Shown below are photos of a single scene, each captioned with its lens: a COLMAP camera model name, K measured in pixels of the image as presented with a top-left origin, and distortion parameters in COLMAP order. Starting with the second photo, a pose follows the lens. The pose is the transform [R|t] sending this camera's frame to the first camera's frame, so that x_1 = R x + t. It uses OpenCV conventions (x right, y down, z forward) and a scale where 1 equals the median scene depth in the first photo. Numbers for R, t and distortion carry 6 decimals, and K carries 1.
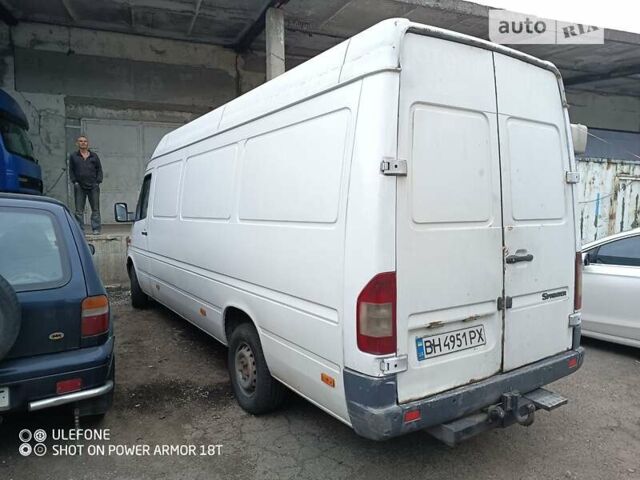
lens RADIAL K [[469.7, 0, 320.0], [0, 469.7, 240.0], [0, 0, 1]] dist [0.013528, 0.003148]
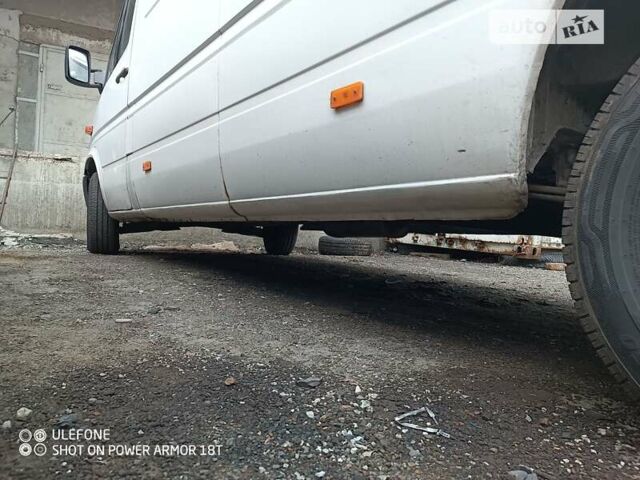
lens RADIAL K [[469.7, 0, 320.0], [0, 469.7, 240.0], [0, 0, 1]] dist [0.013528, 0.003148]
pose [[0.997337, 0.048012, 0.054905, -0.088602], [-0.044698, 0.997192, -0.060080, 0.080045], [-0.057636, 0.057466, 0.996682, 0.241215]]
